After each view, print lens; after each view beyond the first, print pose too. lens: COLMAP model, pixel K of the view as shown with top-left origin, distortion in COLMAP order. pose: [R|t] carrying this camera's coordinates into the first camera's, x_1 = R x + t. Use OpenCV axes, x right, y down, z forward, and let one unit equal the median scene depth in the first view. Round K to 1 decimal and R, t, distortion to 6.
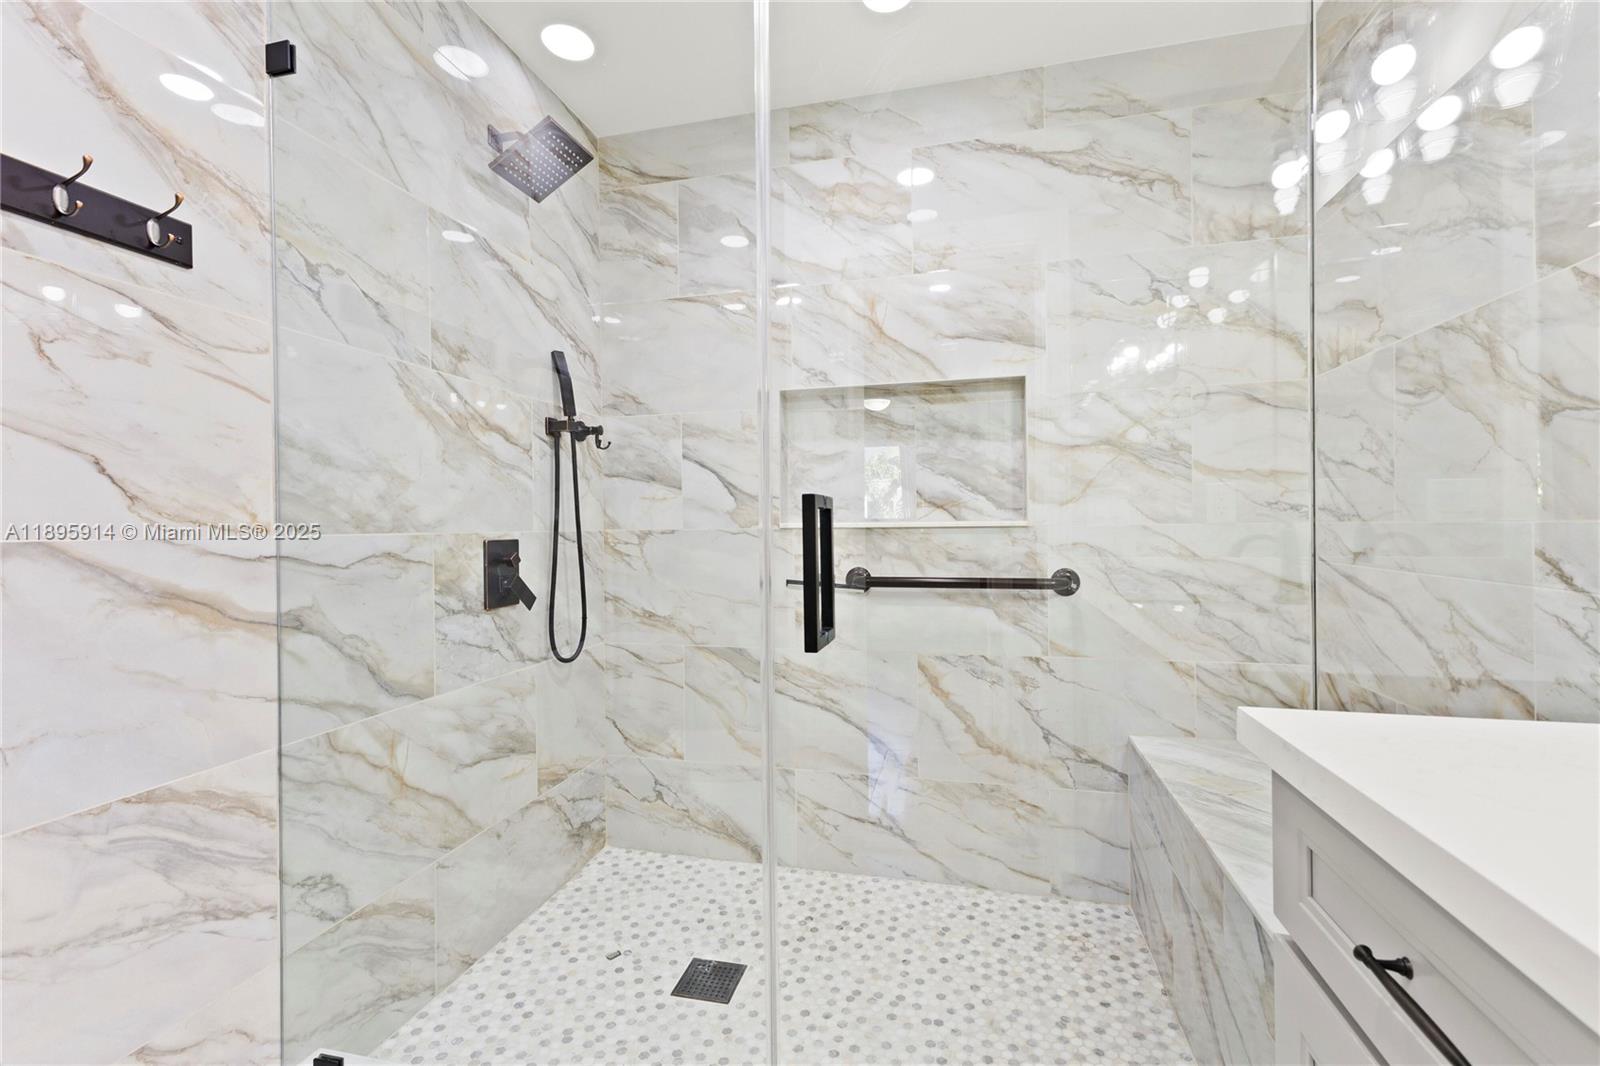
lens RADIAL K [[700.9, 0, 798.4], [0, 700.9, 528.4], [0, 0, 1]] dist [0.009696, -0.003334]
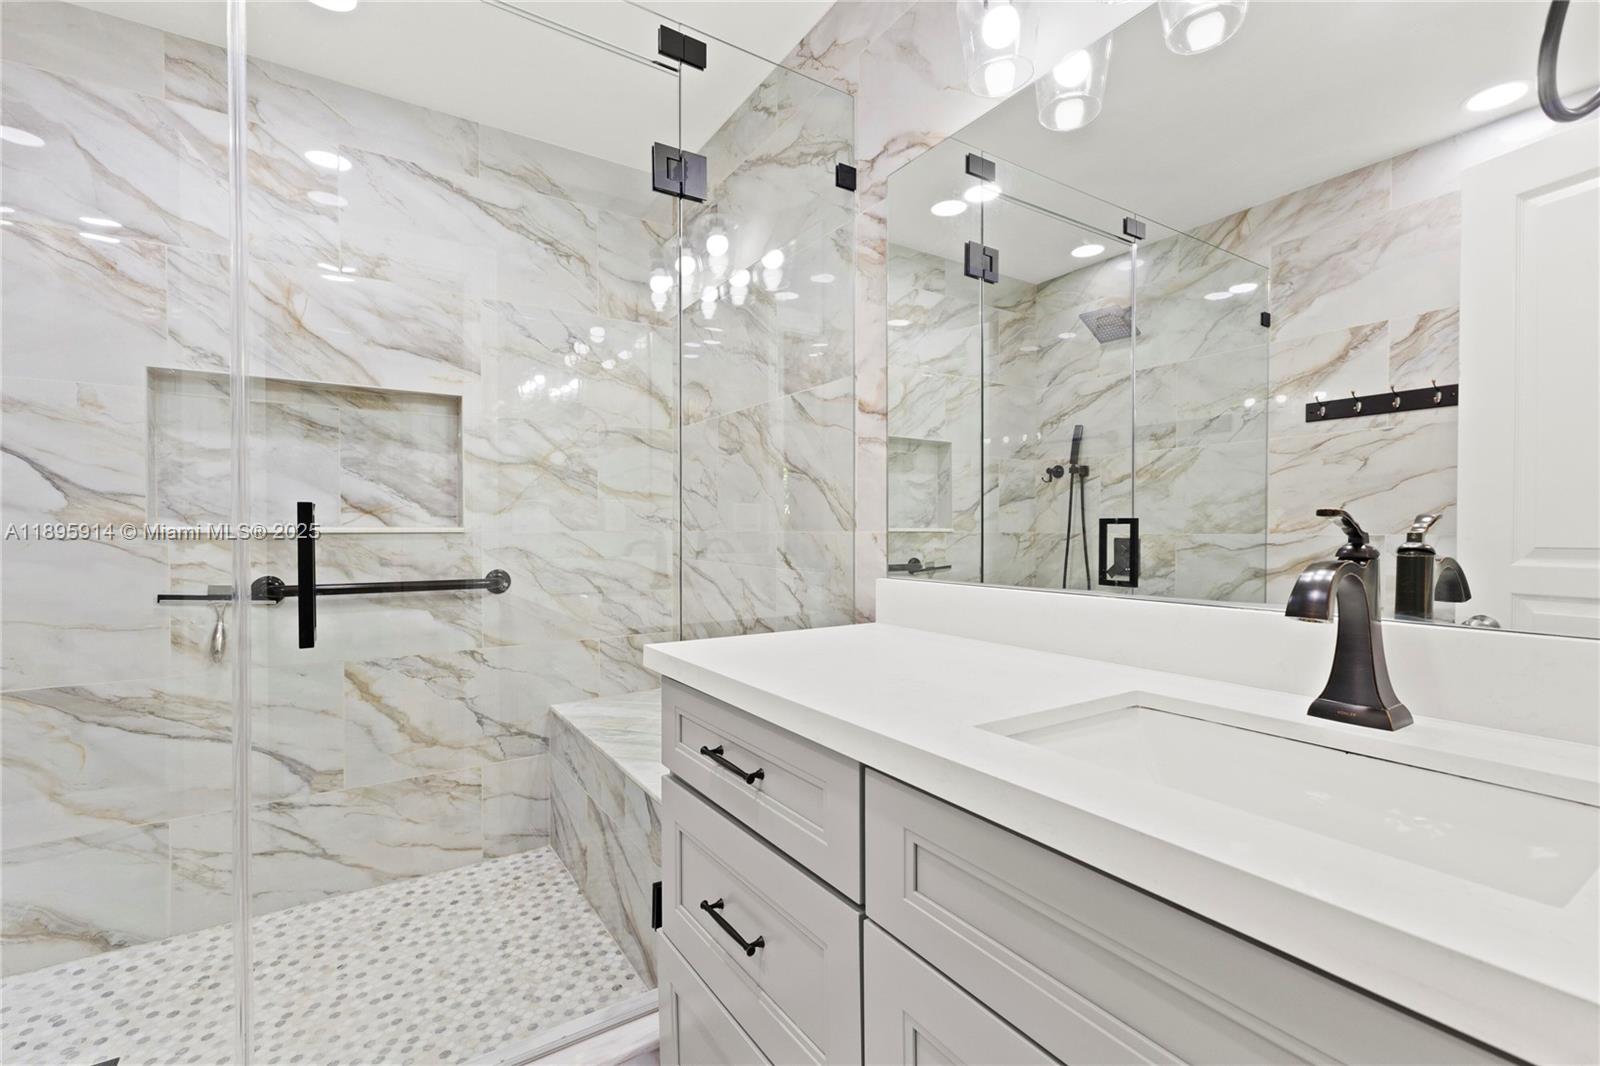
lens RADIAL K [[700.9, 0, 800.6], [0, 700.9, 532.9], [0, 0, 1]] dist [0.009696, -0.003334]
pose [[0.680842, 0.005789, 0.732407, -0.123485], [-0.003670, 0.999983, -0.004492, 0.000305], [-0.732421, 0.000370, 0.680852, -0.143044]]
